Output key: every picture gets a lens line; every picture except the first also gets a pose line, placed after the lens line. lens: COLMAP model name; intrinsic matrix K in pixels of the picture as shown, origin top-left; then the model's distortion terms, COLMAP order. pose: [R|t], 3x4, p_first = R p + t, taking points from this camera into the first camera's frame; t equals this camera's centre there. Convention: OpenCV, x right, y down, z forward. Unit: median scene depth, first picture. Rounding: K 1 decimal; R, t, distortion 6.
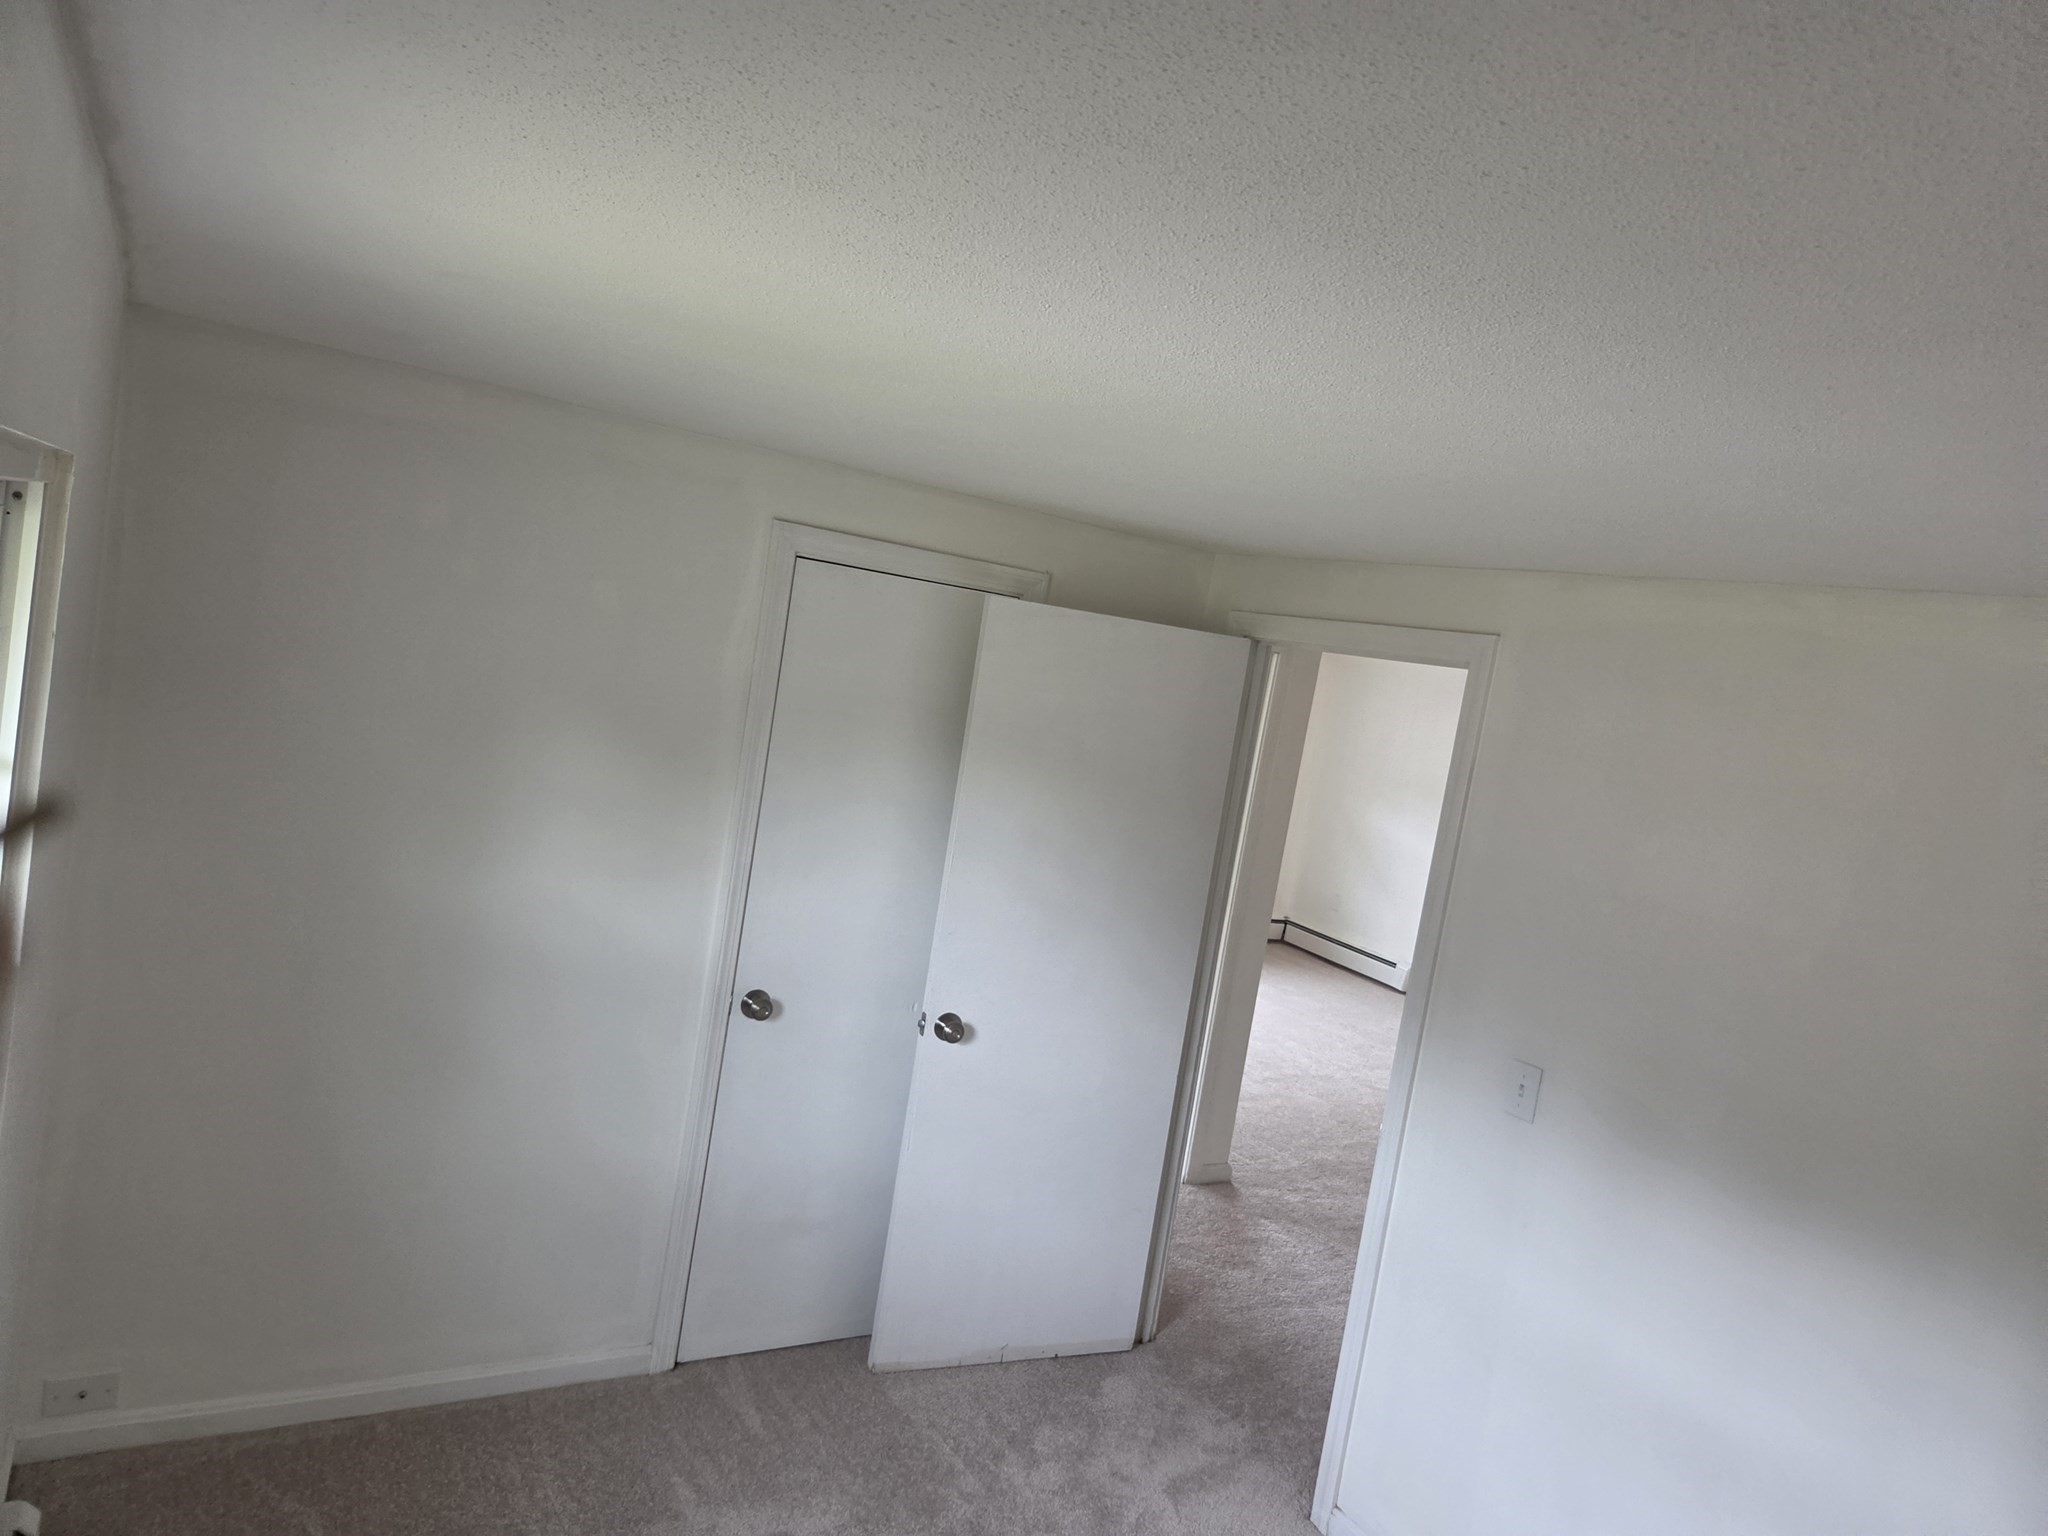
lens RADIAL K [[1415.0, 0, 1051.2], [0, 1415.0, 748.8], [0, 0, 1]] dist [0.061418, -0.048410]
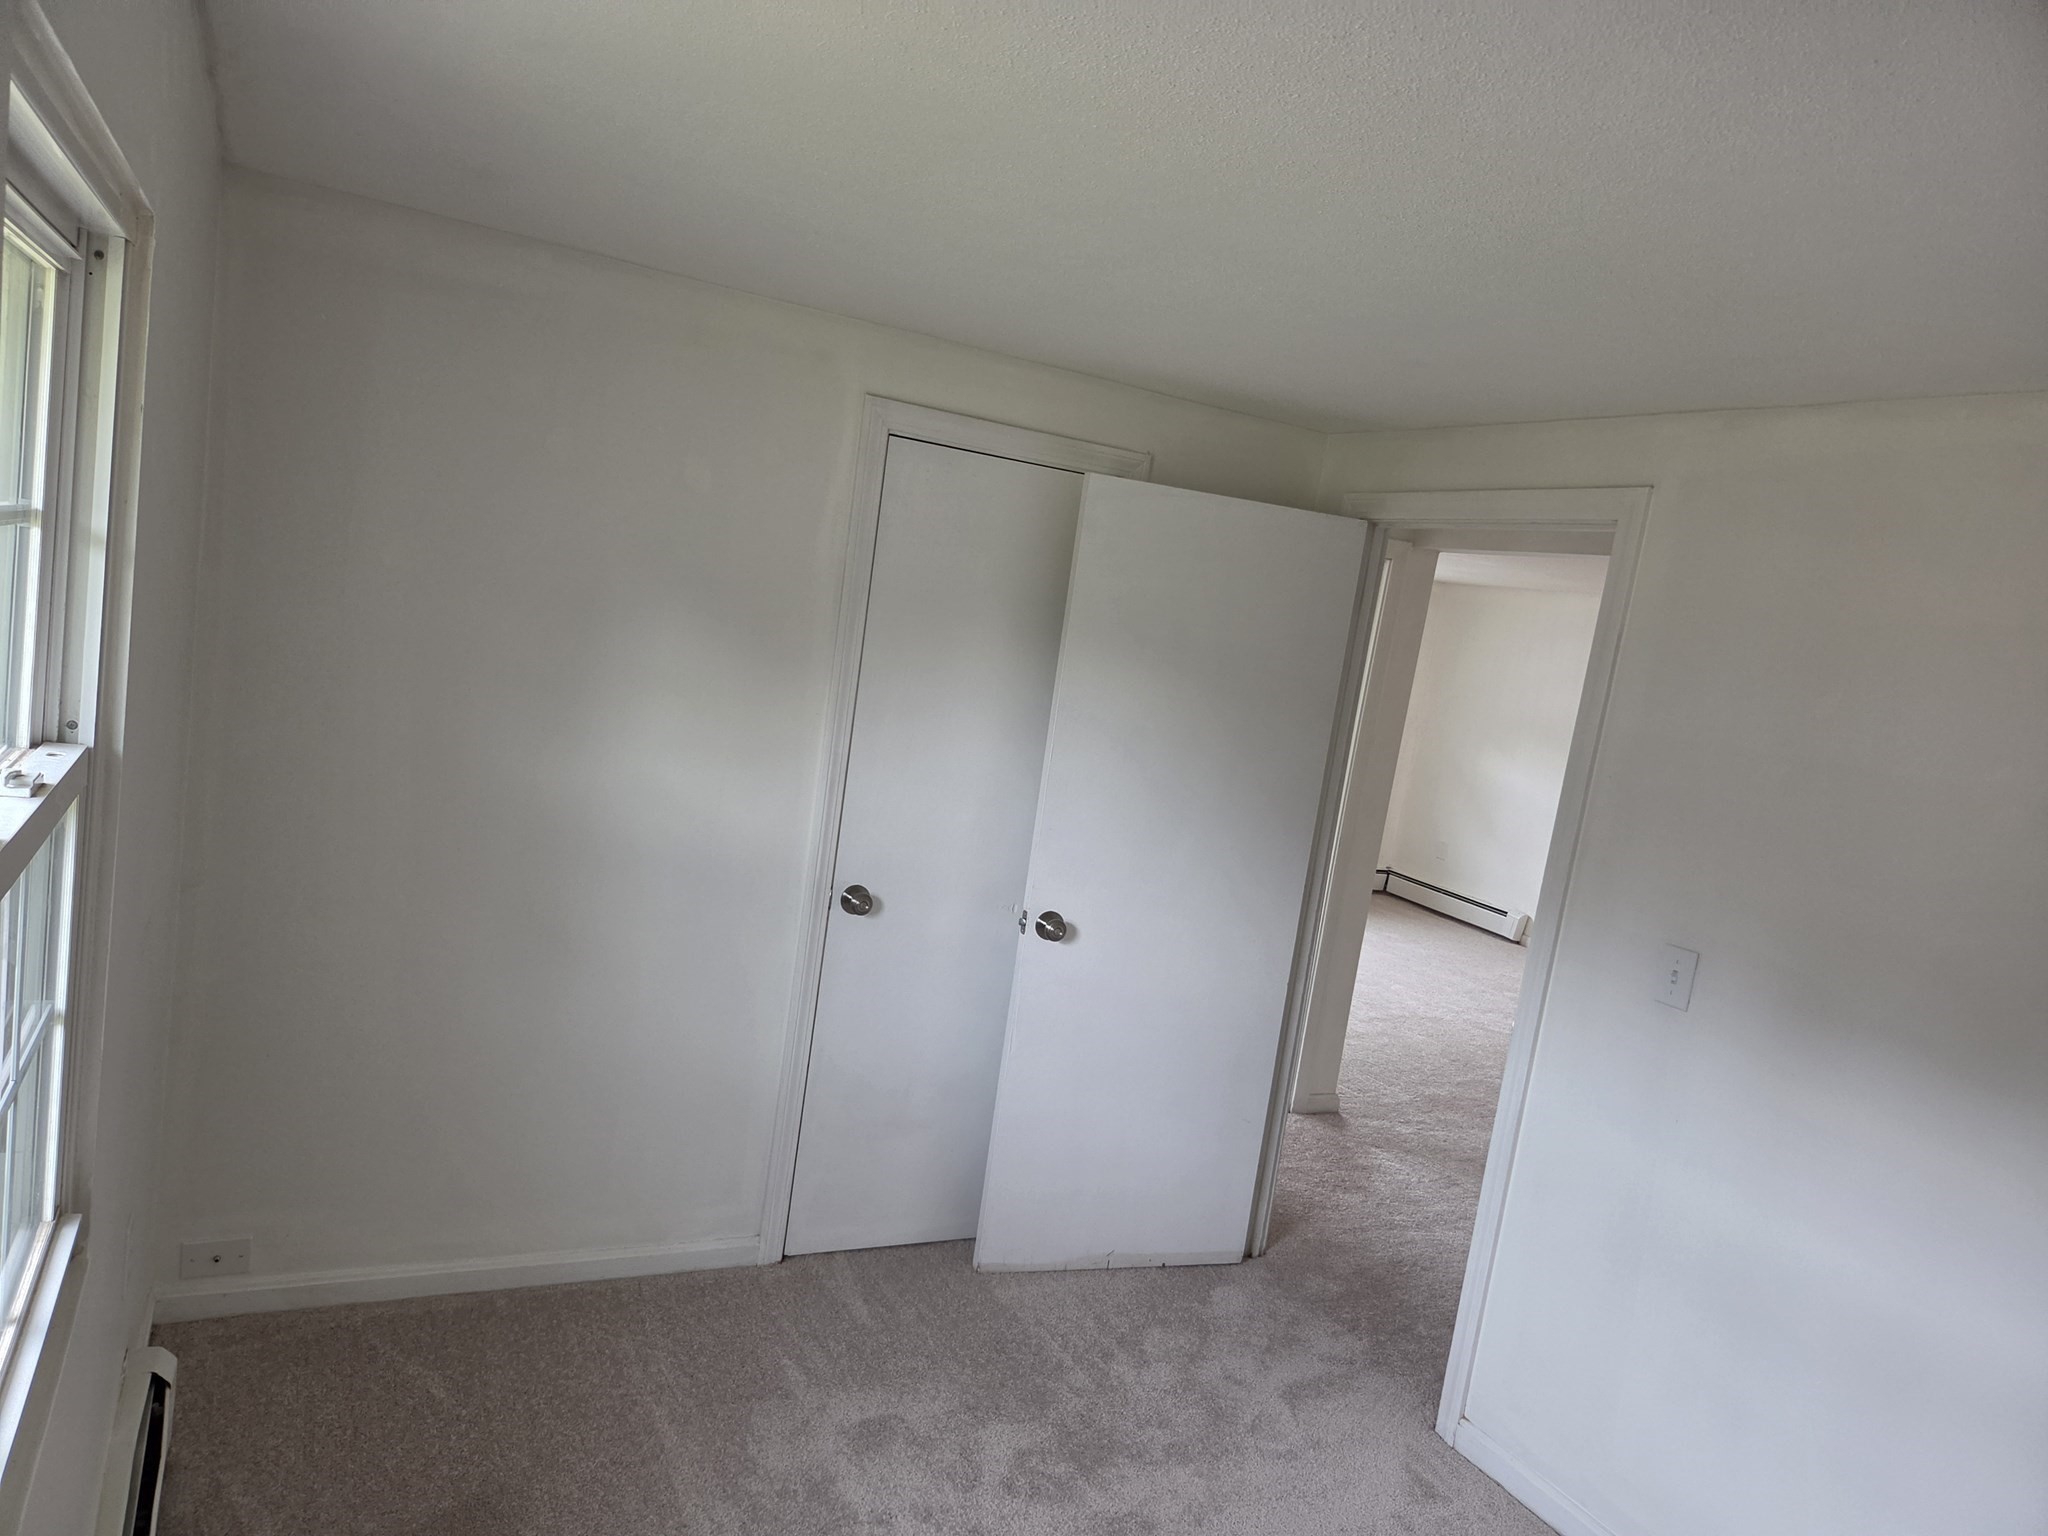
lens RADIAL K [[1415.0, 0, 1007.7], [0, 1415.0, 783.0], [0, 0, 1]] dist [0.061418, -0.048410]
pose [[0.995770, -0.006873, -0.091621, -0.012356], [0.010438, 0.999205, 0.038489, 0.062816], [0.091284, -0.039282, 0.995050, 0.037050]]
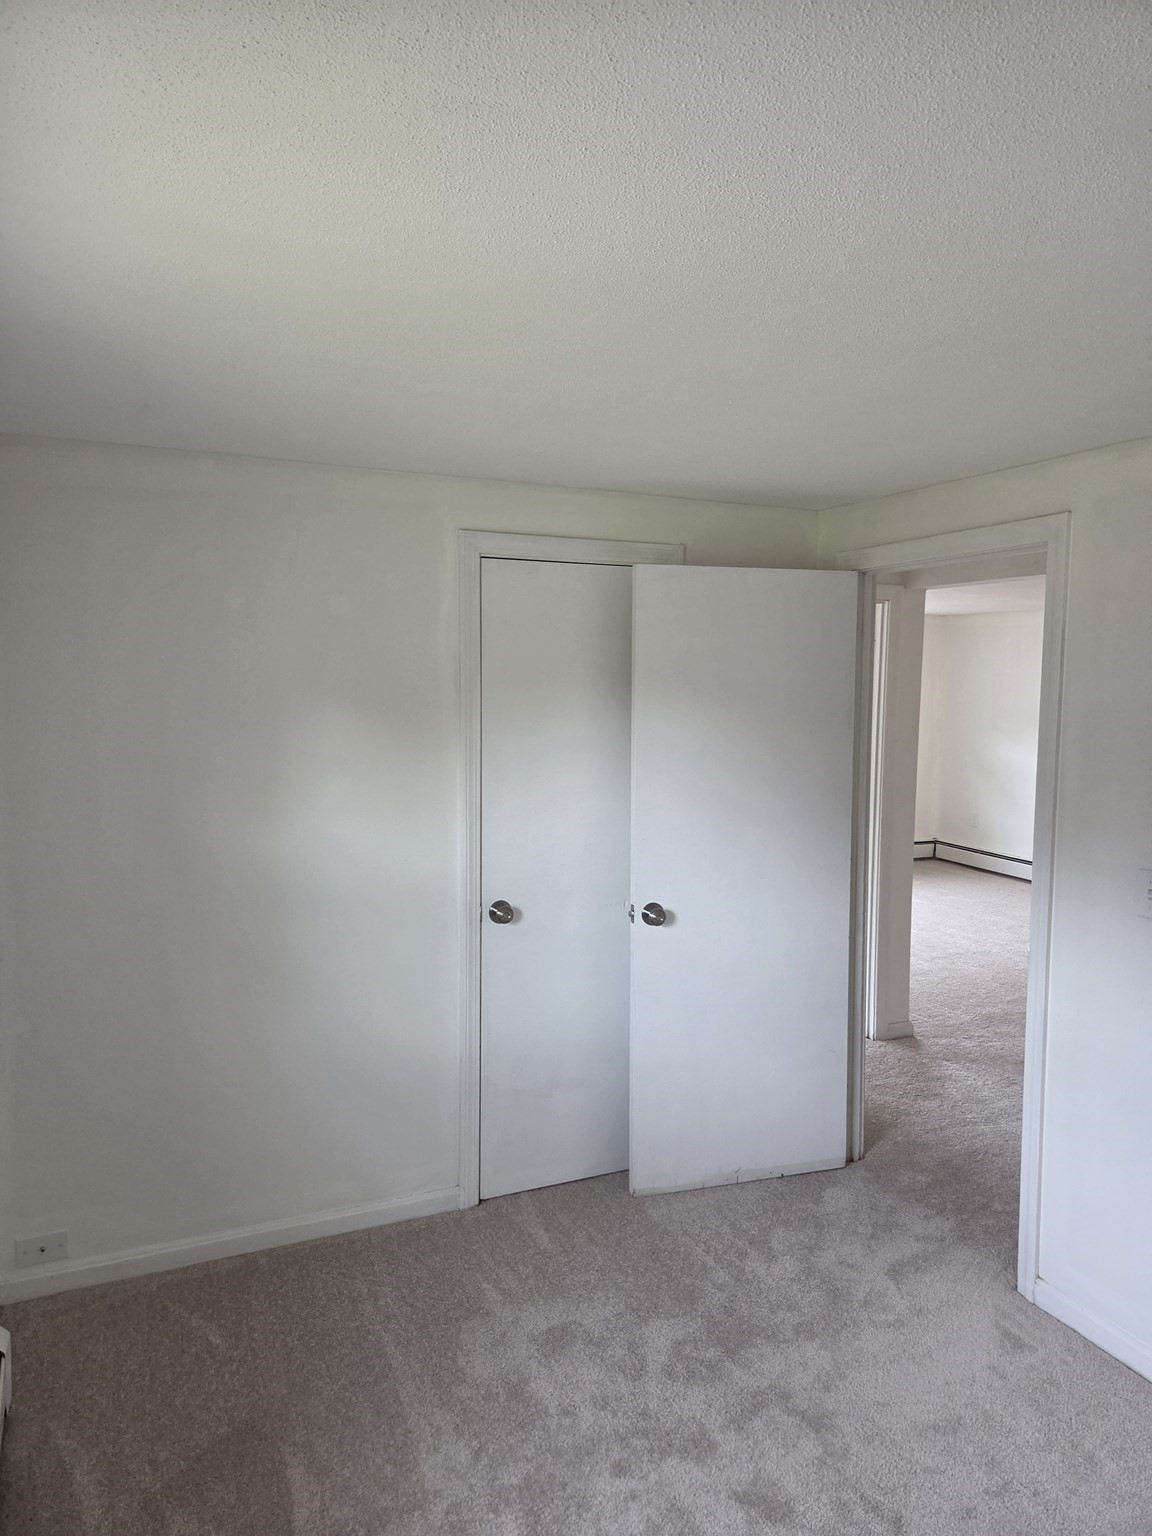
lens RADIAL K [[1061.2, 0, 575.8], [0, 1061.2, 746.1], [0, 0, 1]] dist [0.061418, -0.048410]
pose [[0.978849, -0.141919, -0.147353, 0.019902], [0.138712, 0.989820, -0.031870, 0.072649], [0.150376, 0.010756, 0.988570, 0.067601]]
